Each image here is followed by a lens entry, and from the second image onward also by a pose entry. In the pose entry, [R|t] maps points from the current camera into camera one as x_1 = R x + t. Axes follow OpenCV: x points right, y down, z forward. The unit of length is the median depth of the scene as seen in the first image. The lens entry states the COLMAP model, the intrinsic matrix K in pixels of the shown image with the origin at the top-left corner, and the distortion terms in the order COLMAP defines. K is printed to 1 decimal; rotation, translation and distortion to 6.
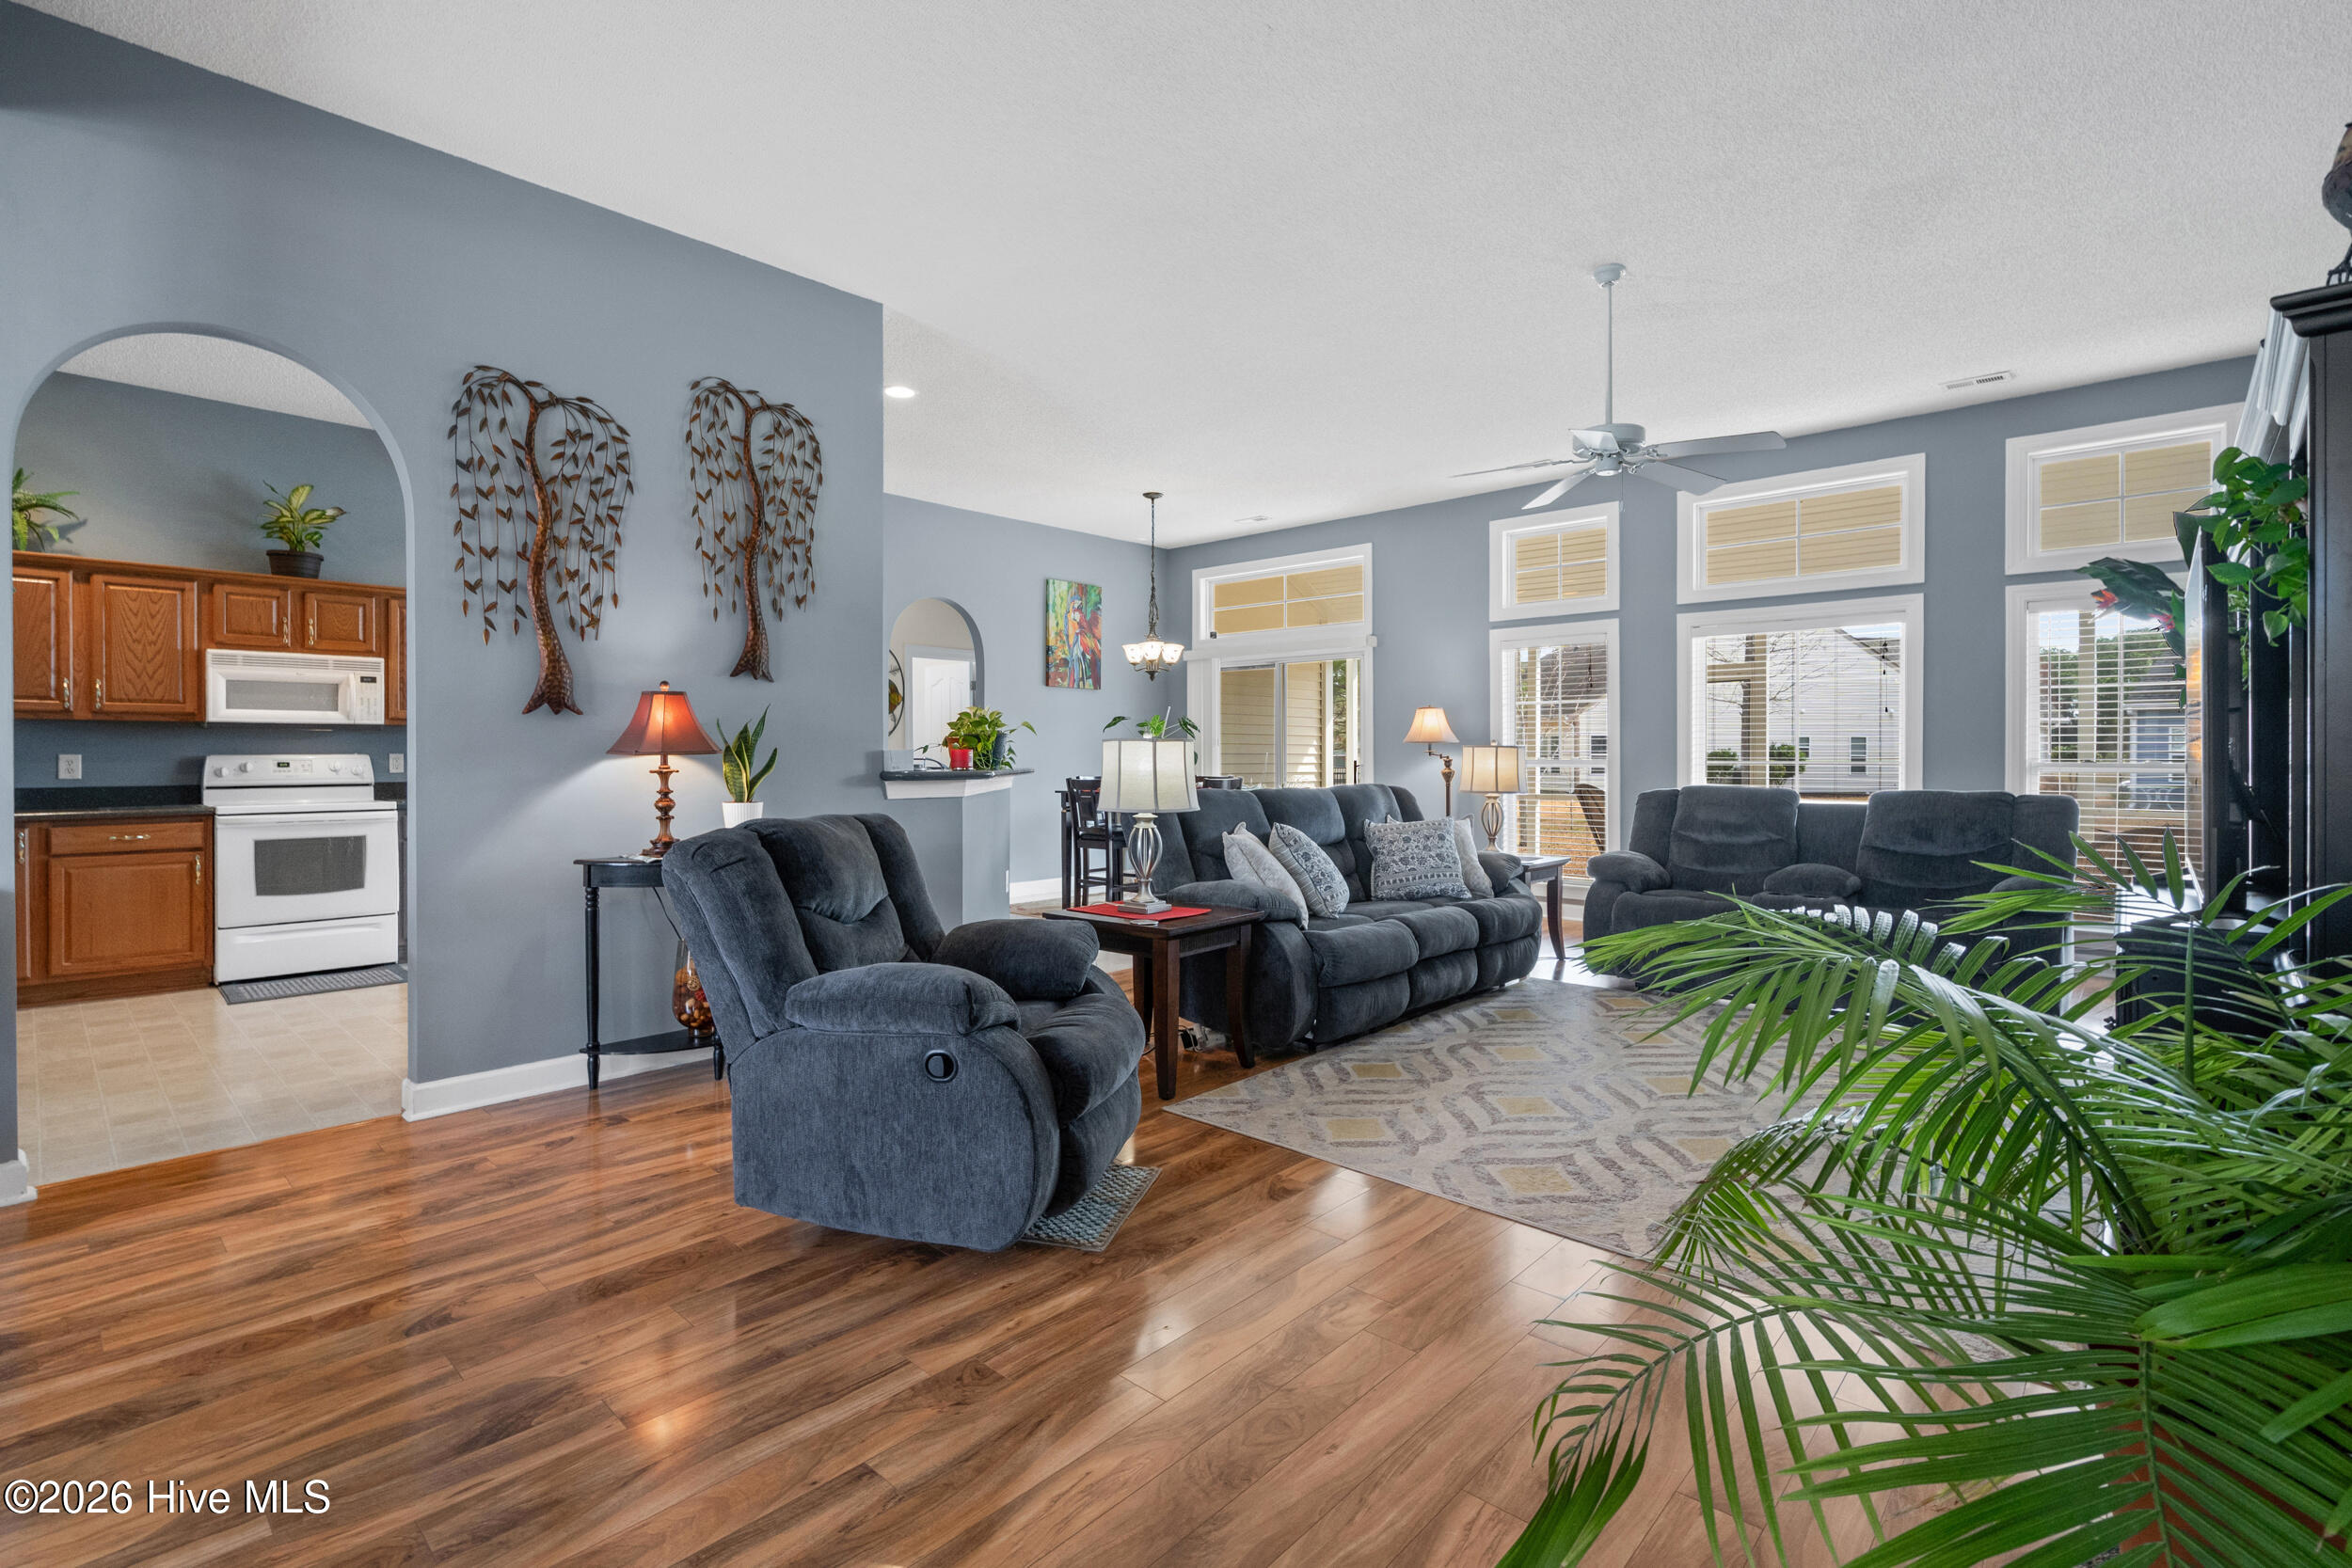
lens RADIAL K [[1062.7, 0, 1174.7], [0, 1062.7, 761.9], [0, 0, 1]] dist [-0.000166, 0.002019]
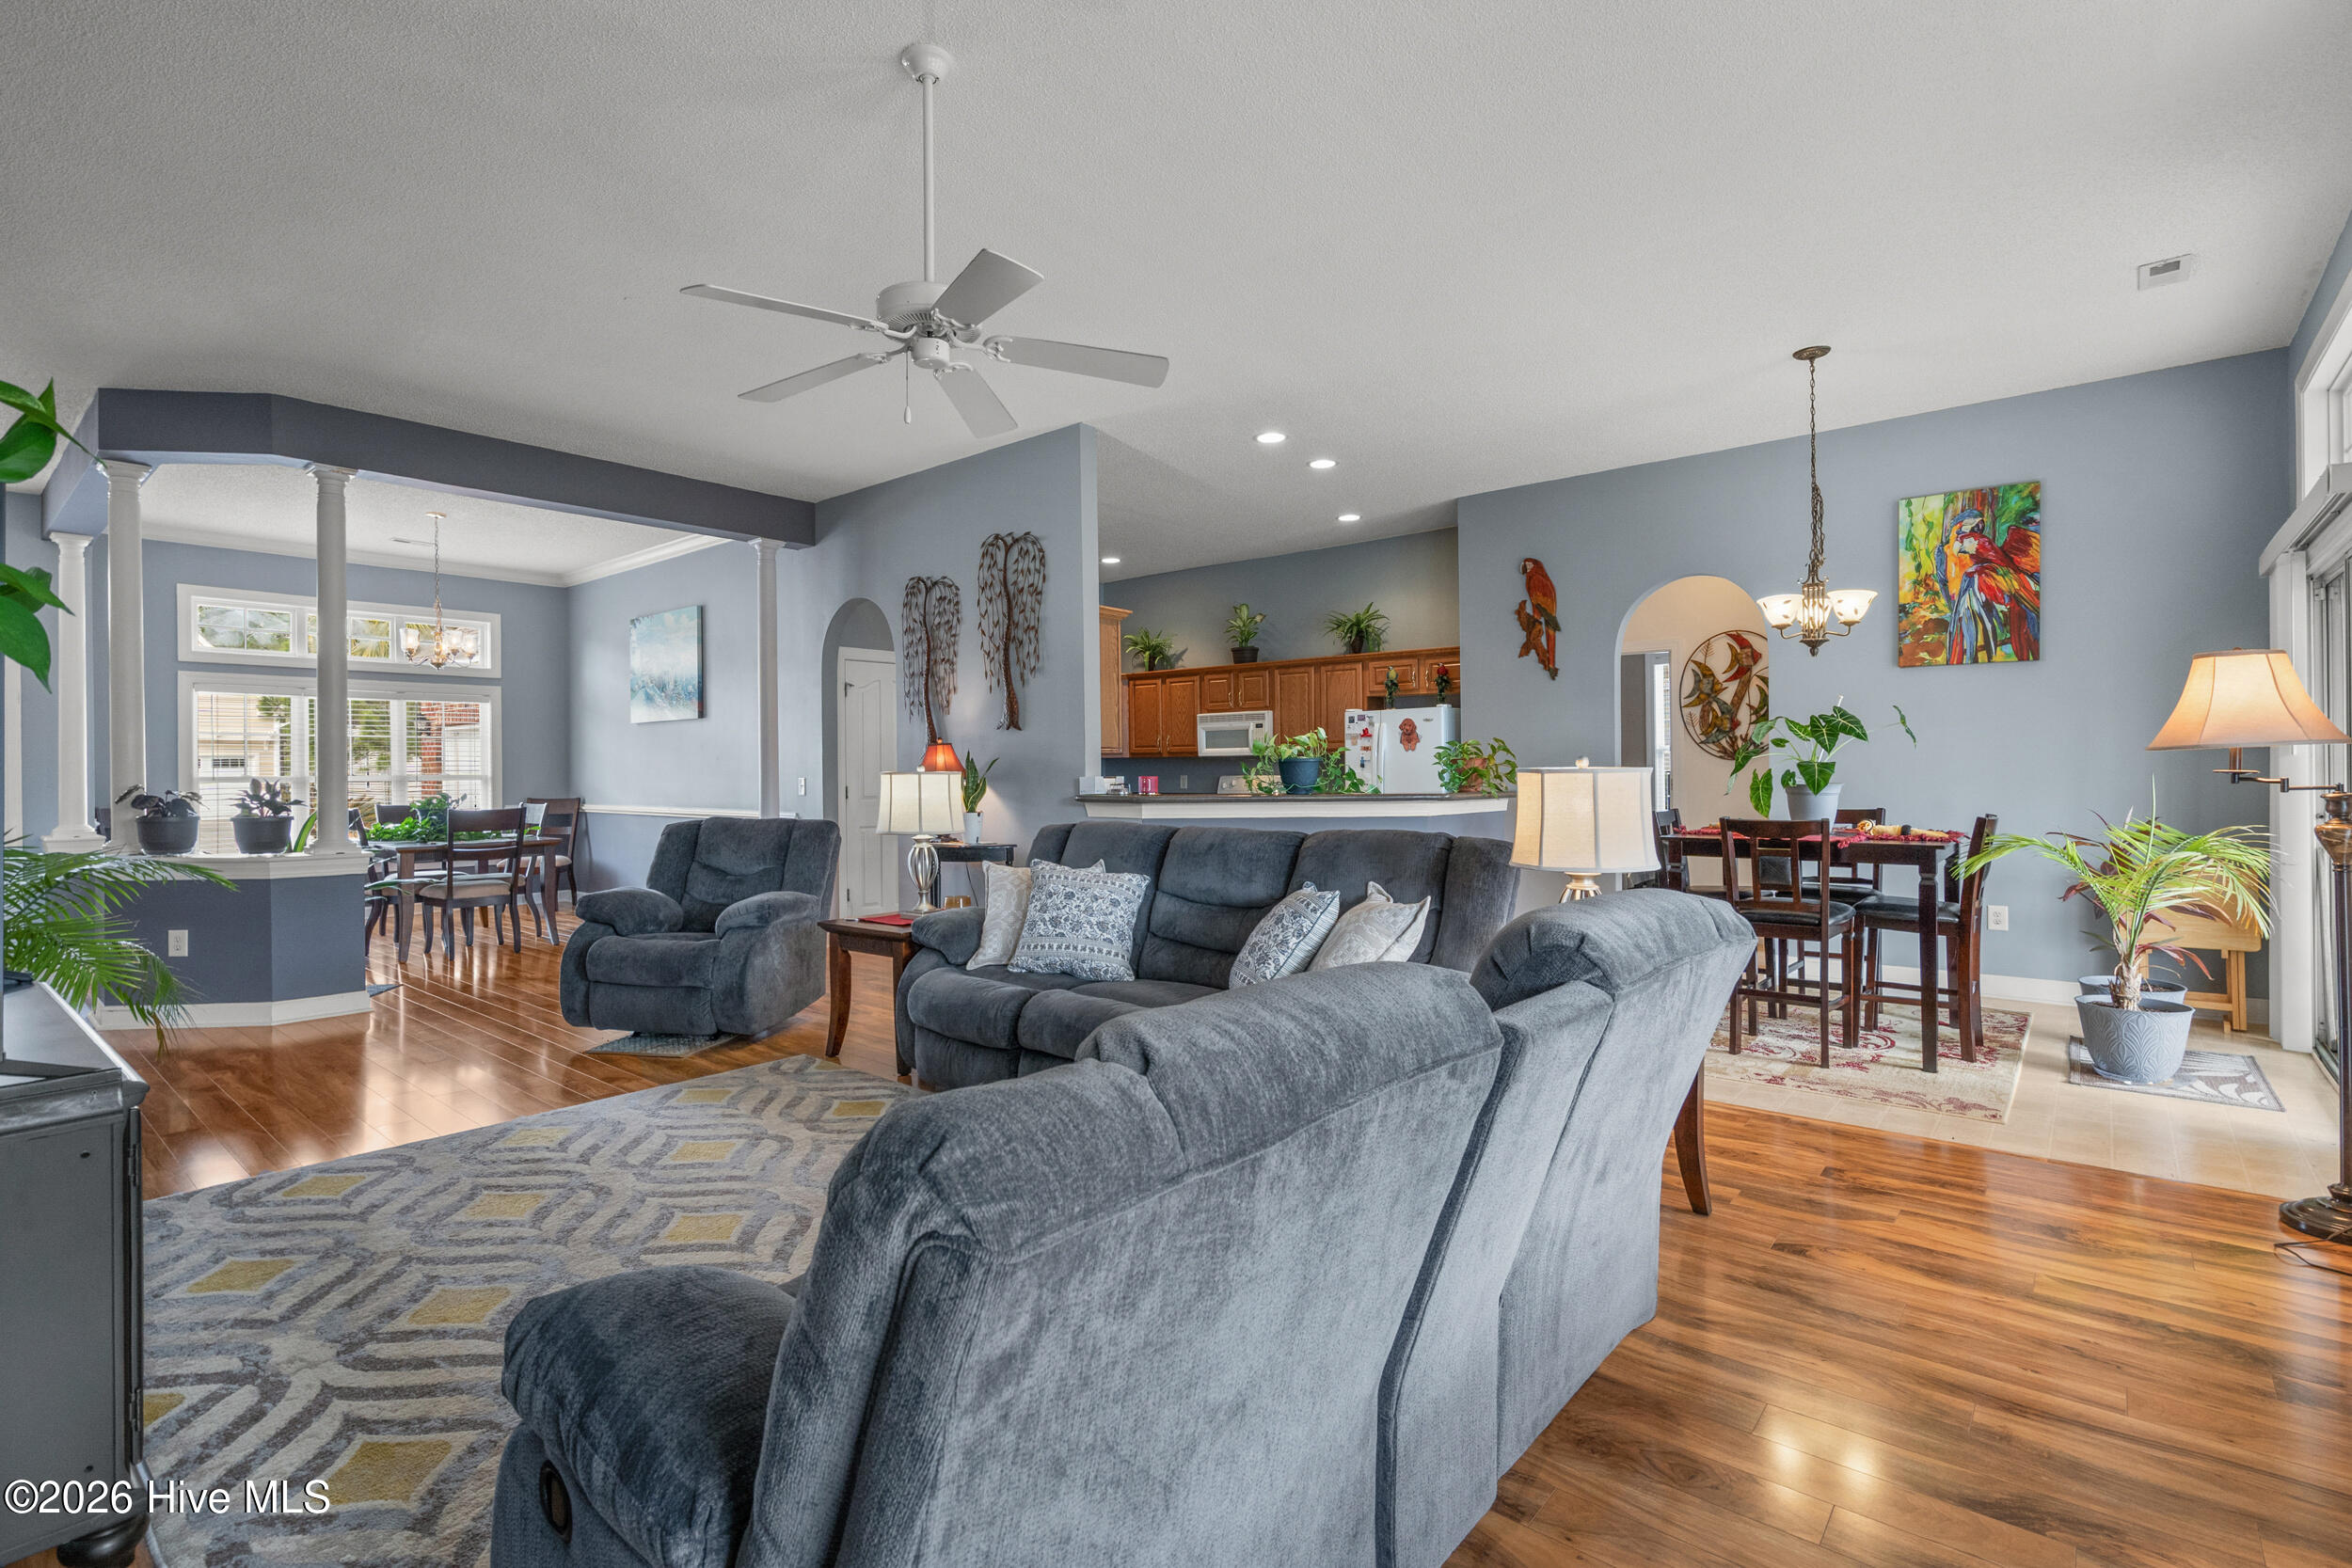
lens RADIAL K [[1088.3, 0, 1171.0], [0, 1088.3, 771.0], [0, 0, 1]] dist [0.000358, 0.000418]
pose [[0.052628, 0.001147, -0.998614, 1.095853], [0.001017, 0.999999, 0.001202, -0.020894], [0.998614, -0.001079, 0.052626, 1.117267]]
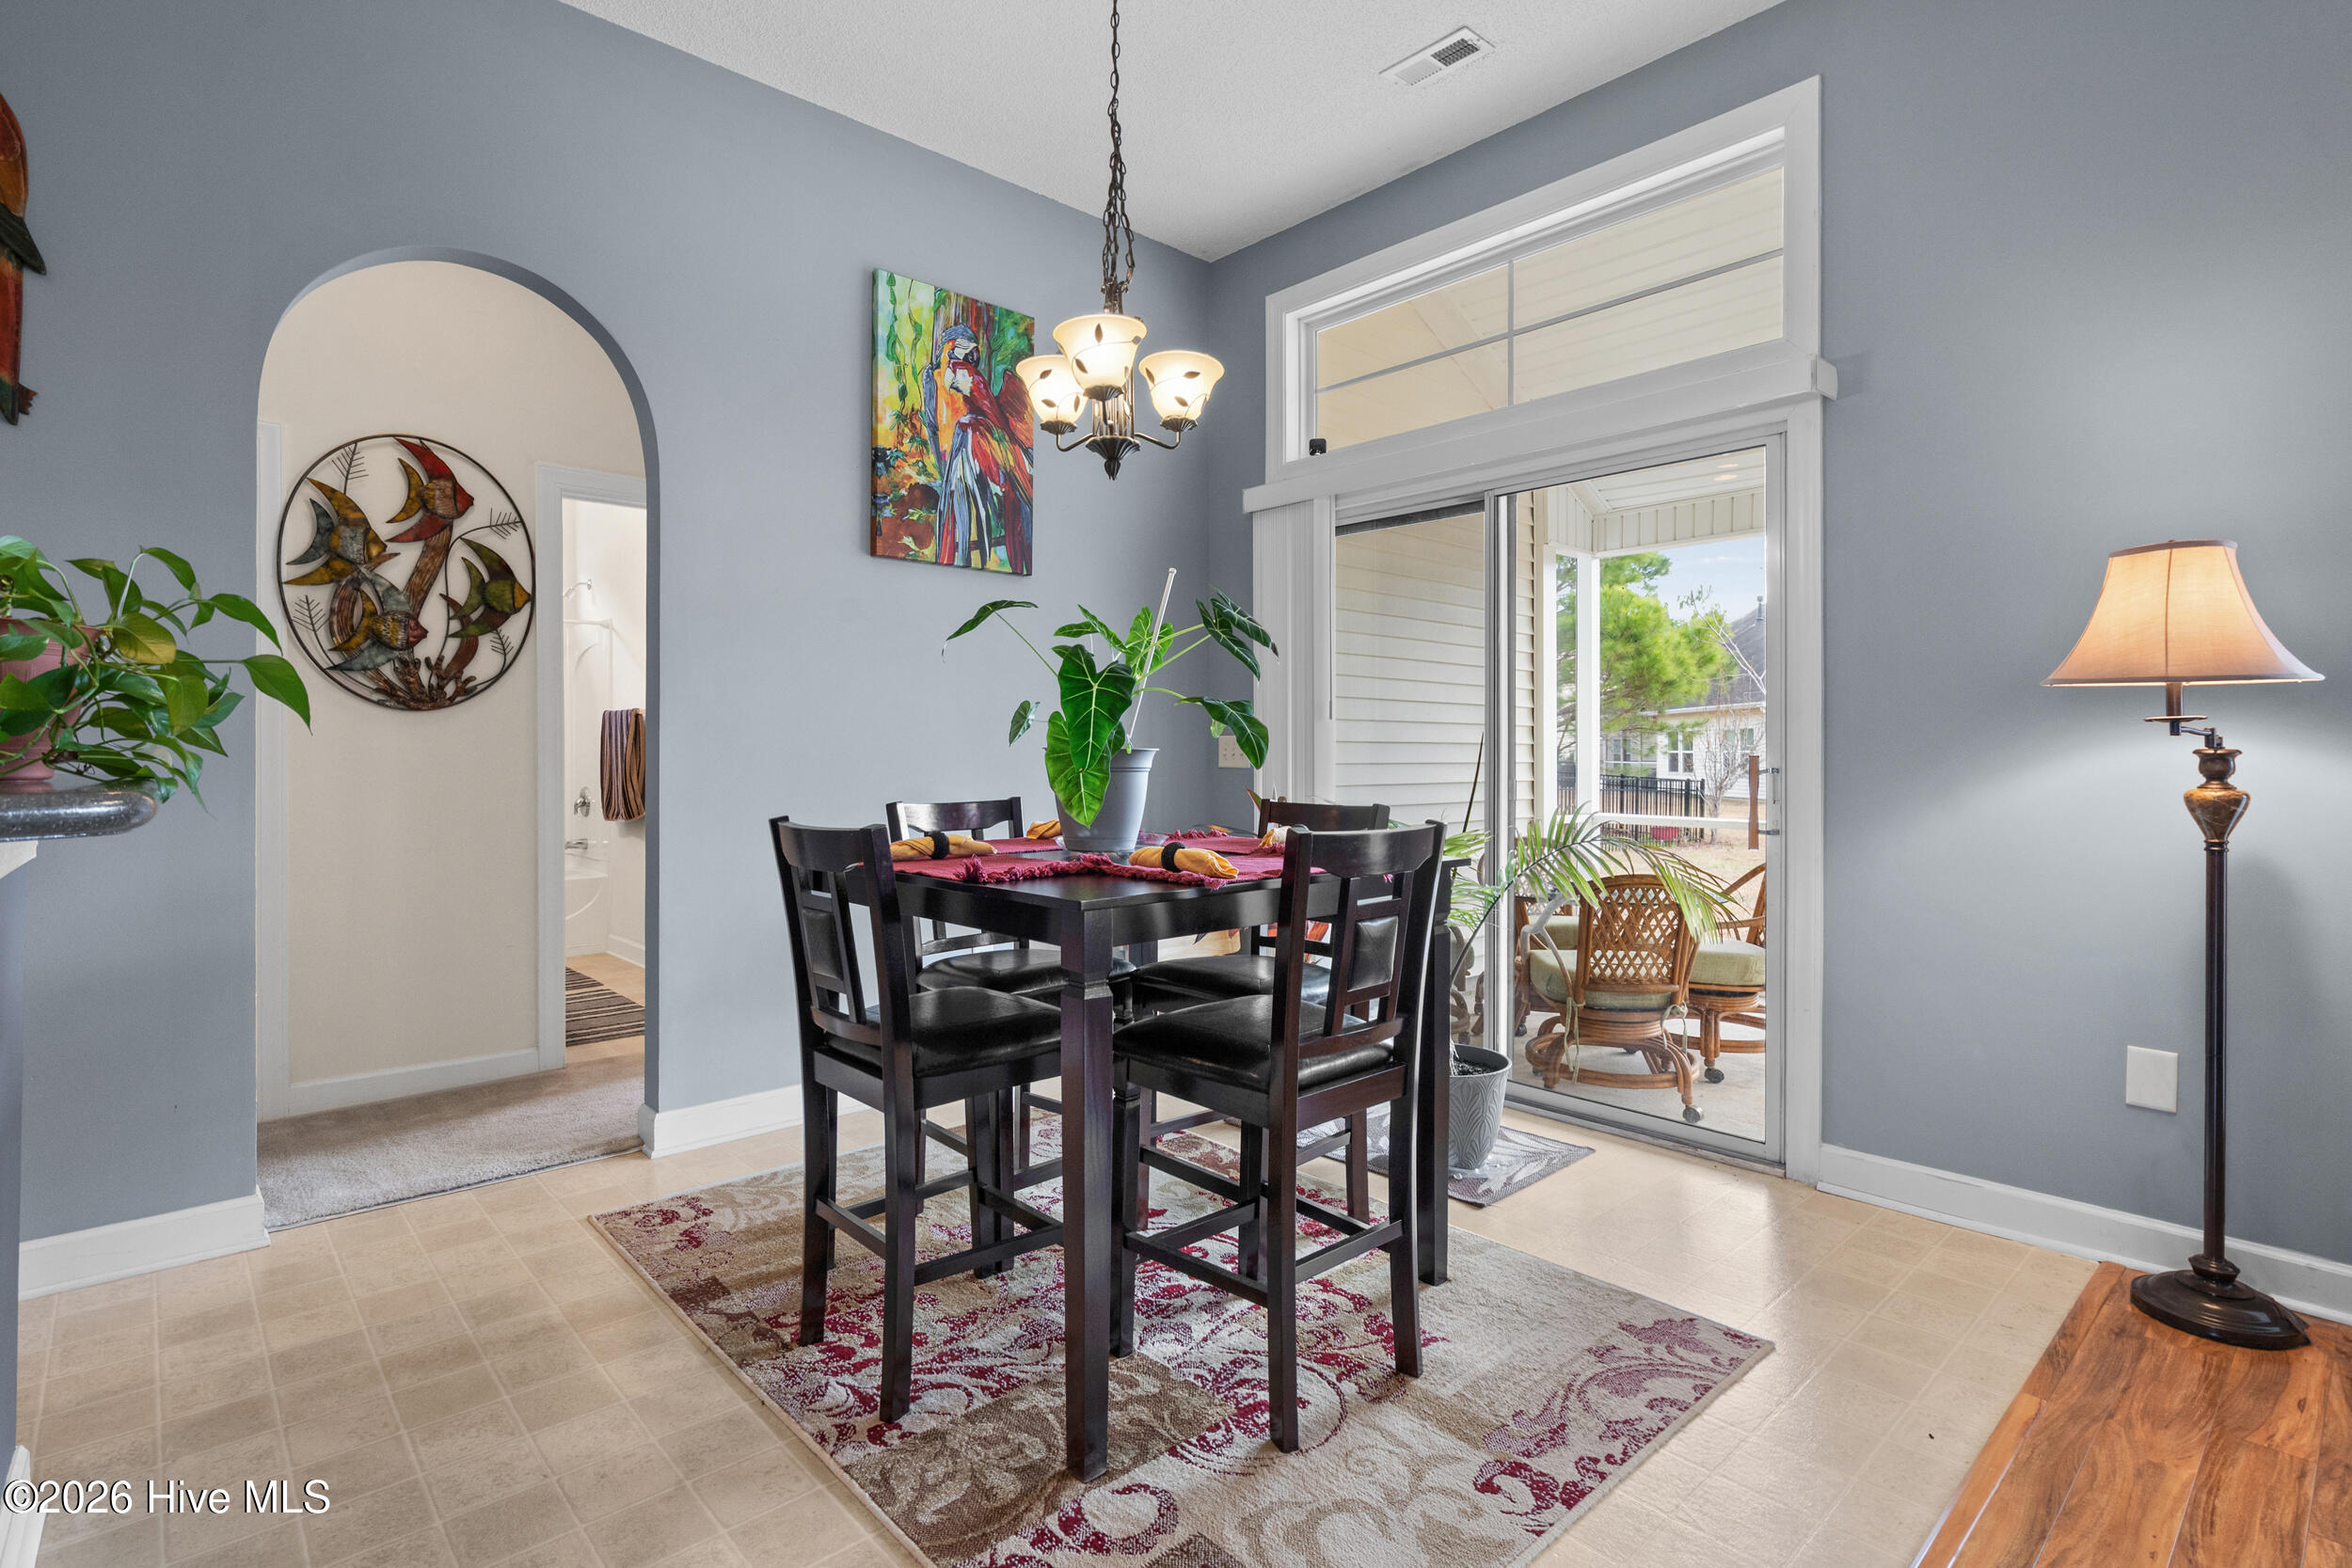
lens RADIAL K [[1140.5, 0, 1172.6], [0, 1140.5, 750.9], [0, 0, 1]] dist [0.002412, -0.000265]
pose [[0.996864, 0.002134, -0.079109, 0.036986], [-0.003098, 0.999922, -0.012061, 0.004478], [0.079077, 0.012268, 0.996793, 1.295367]]
